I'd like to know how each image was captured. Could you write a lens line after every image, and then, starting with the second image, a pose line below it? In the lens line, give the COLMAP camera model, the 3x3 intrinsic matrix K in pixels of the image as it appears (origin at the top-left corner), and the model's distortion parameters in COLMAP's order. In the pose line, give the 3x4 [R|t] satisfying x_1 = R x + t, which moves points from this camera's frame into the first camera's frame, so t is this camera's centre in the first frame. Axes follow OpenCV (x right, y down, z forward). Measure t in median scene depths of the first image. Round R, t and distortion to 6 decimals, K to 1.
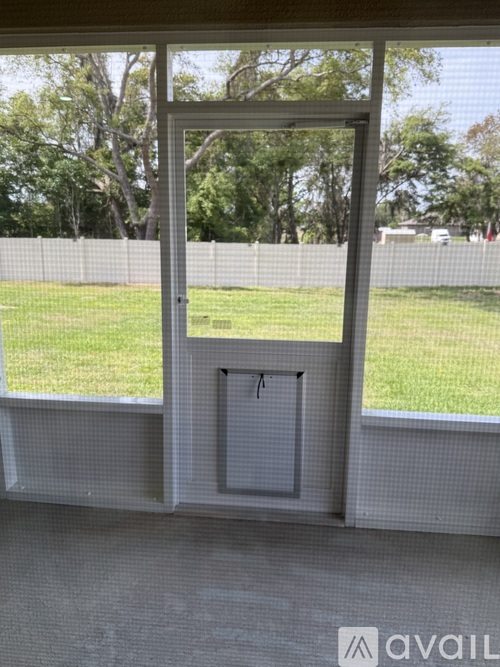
lens RADIAL K [[505.9, 0, 250.0], [0, 505.9, 333.5], [0, 0, 1]] dist [0.000320, -0.000105]
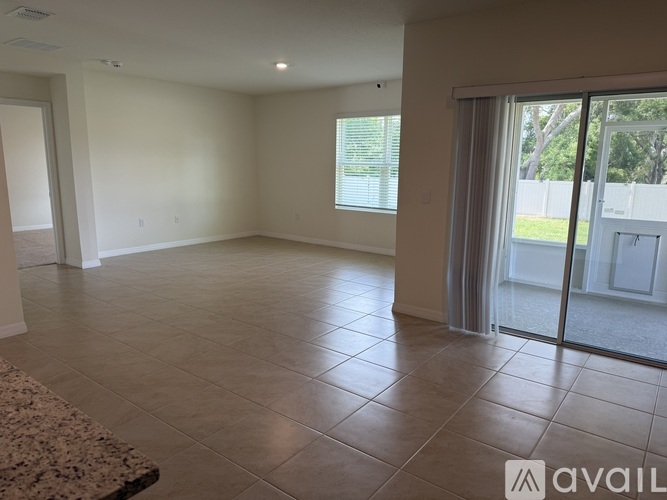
lens RADIAL K [[469.7, 0, 333.5], [0, 469.7, 250.0], [0, 0, 1]] dist [0.000030, 0.000911]
pose [[0.854211, 0.088029, -0.512420, -0.008508], [-0.105929, 0.994357, -0.005764, 0.044842], [0.509022, 0.059203, 0.858715, -0.220641]]
